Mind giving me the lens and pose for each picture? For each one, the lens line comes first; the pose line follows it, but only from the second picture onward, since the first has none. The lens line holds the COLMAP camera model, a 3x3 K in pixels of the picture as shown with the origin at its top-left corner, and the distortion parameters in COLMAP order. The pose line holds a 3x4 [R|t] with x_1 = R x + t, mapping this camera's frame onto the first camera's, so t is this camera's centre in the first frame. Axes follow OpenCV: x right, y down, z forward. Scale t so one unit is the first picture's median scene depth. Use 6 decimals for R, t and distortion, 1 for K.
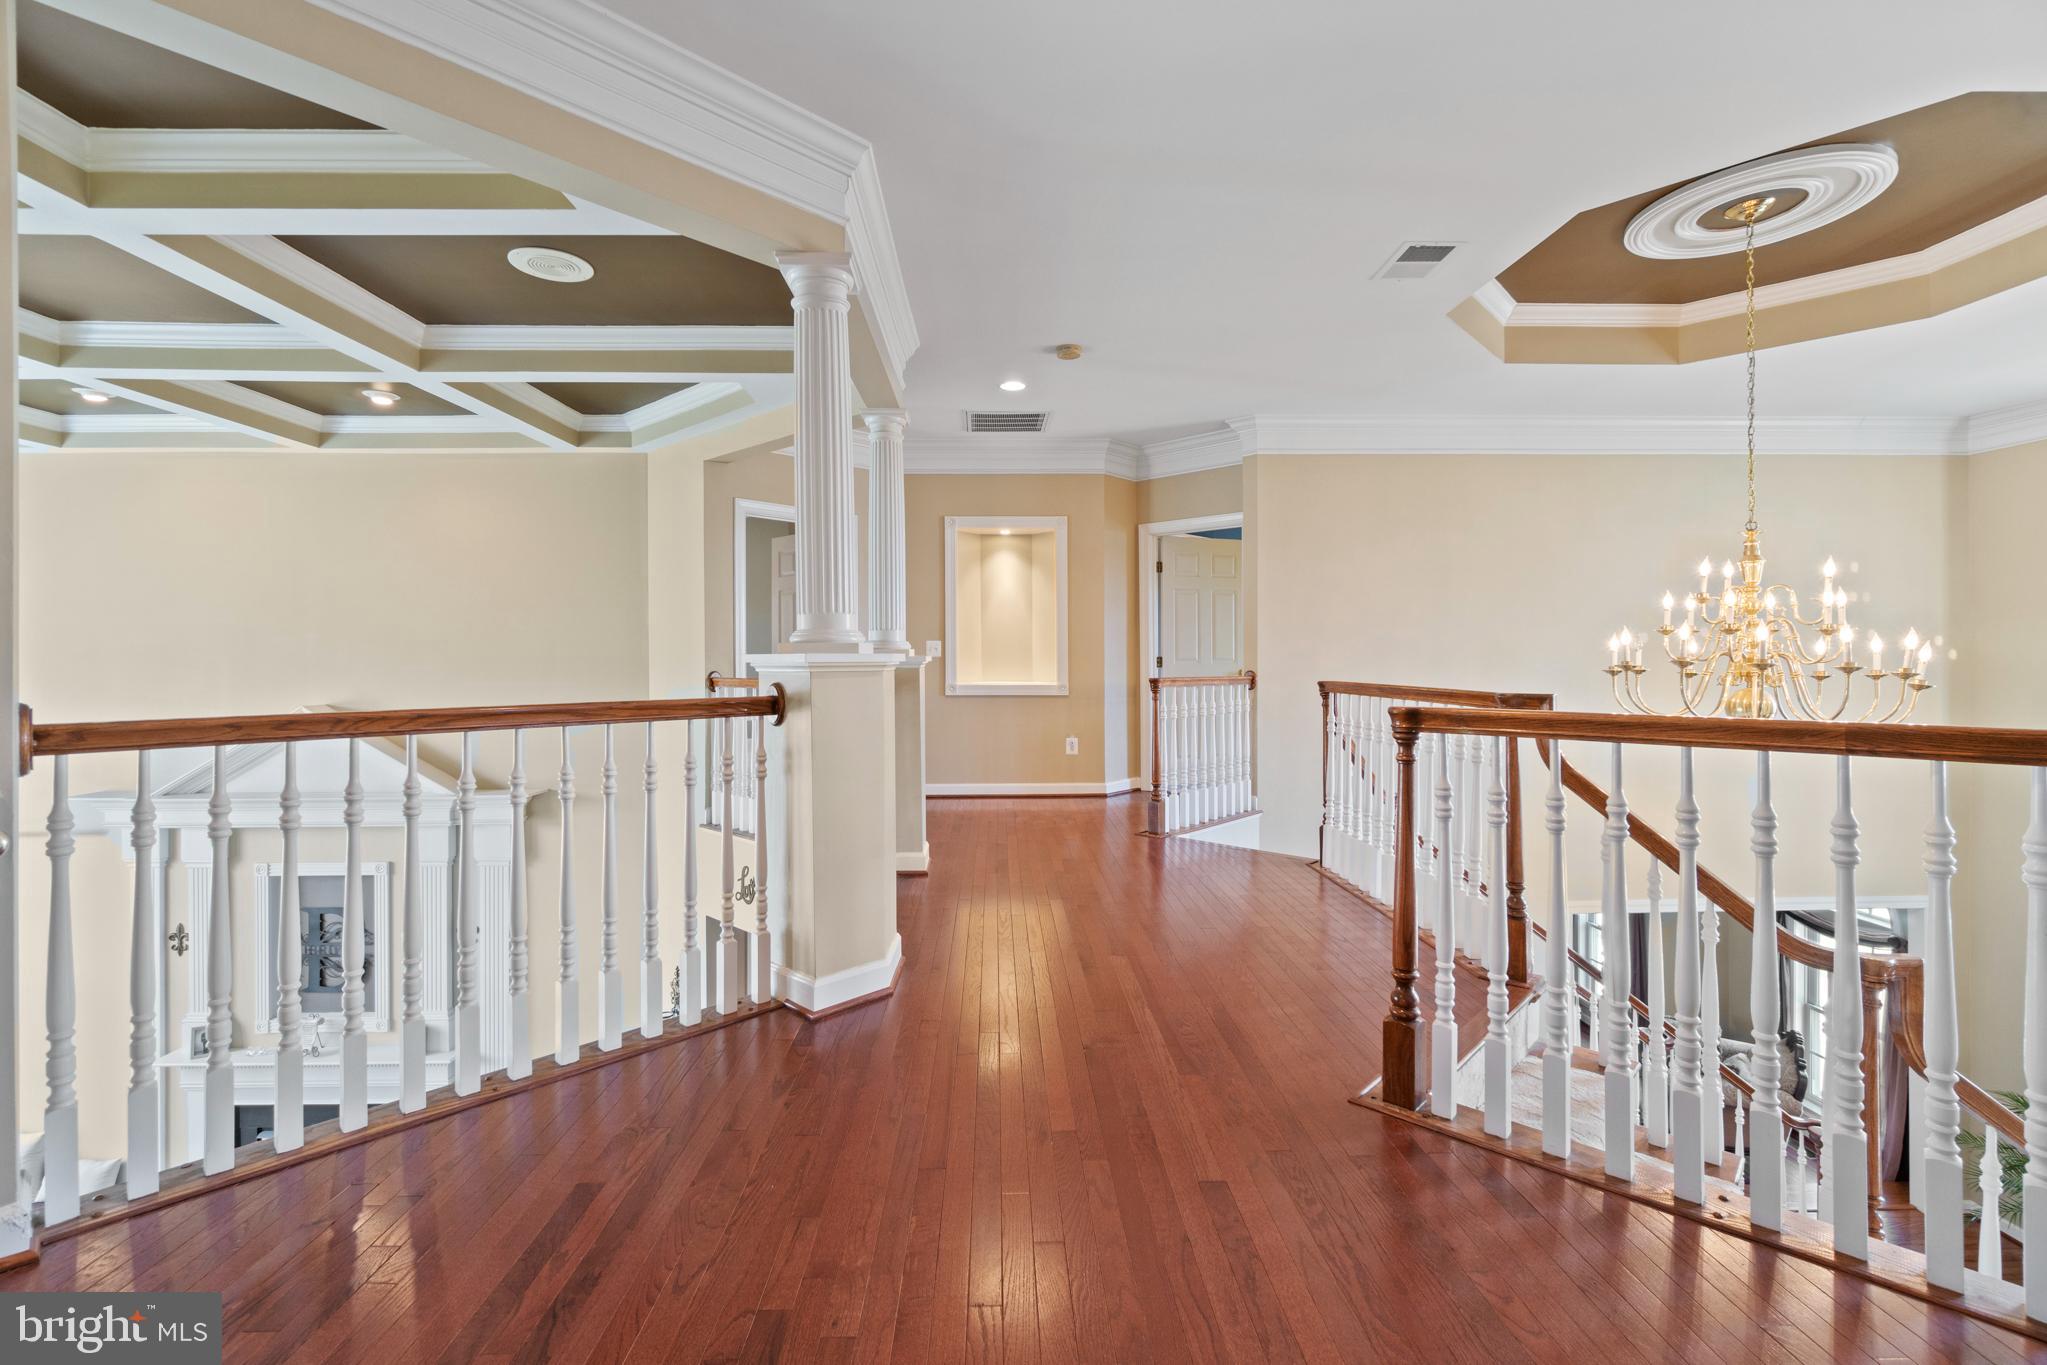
lens RADIAL K [[880.4, 0, 1028.2], [0, 880.4, 648.1], [0, 0, 1]] dist [-0.000633, 0.000551]
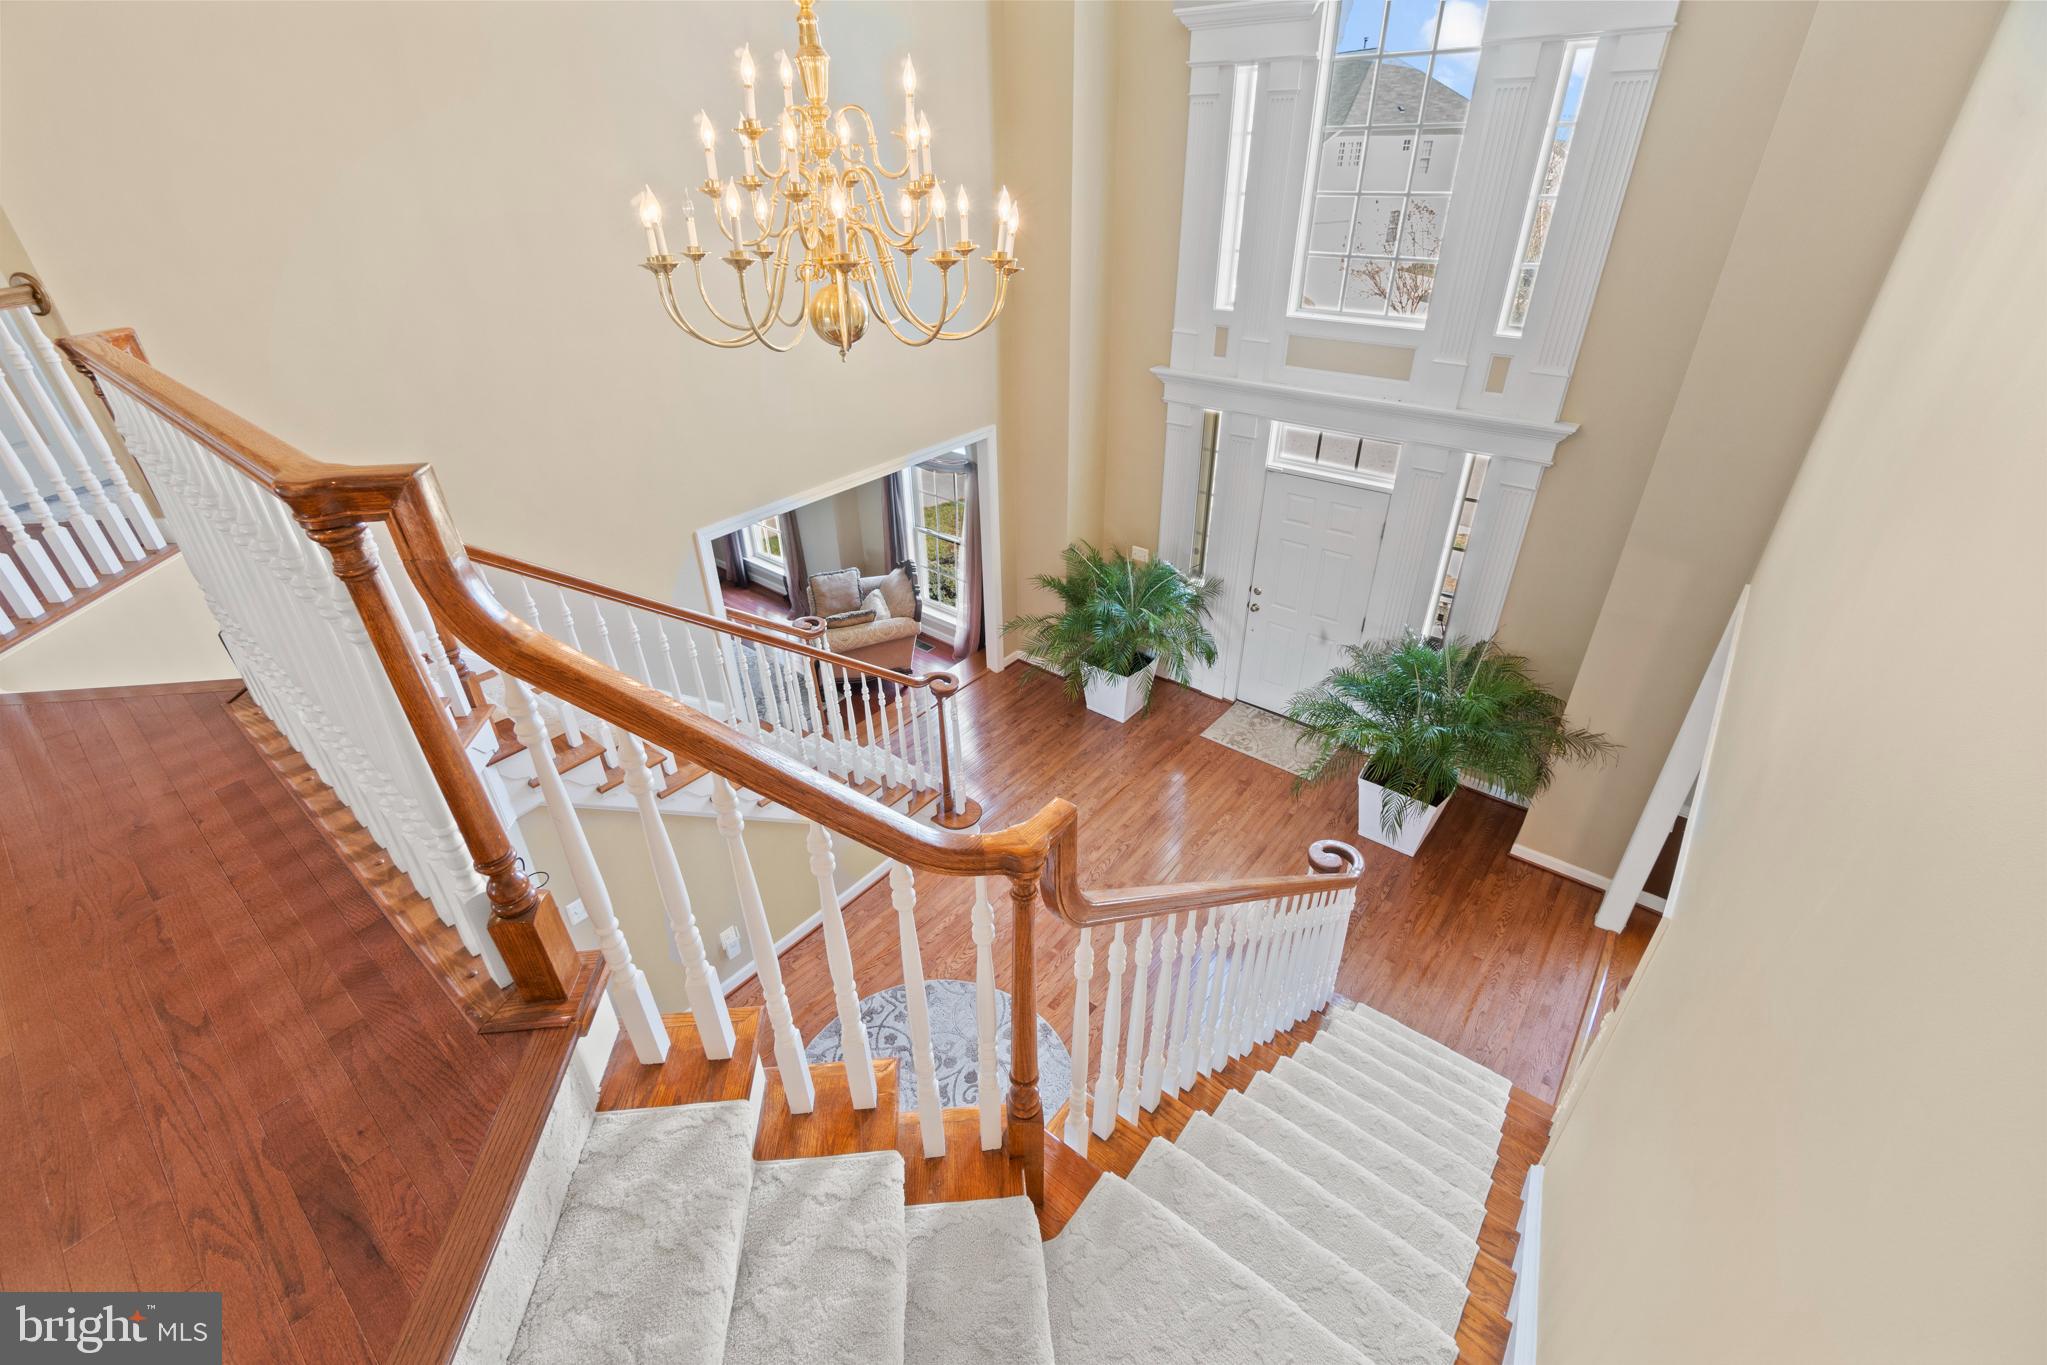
lens RADIAL K [[880.4, 0, 1020.9], [0, 880.4, 675.7], [0, 0, 1]] dist [-0.000633, 0.000551]
pose [[0.654164, -0.402388, 0.640433, 0.356444], [0.011761, 0.852047, 0.523333, -0.050966], [-0.756261, -0.334814, 0.562110, 0.407946]]
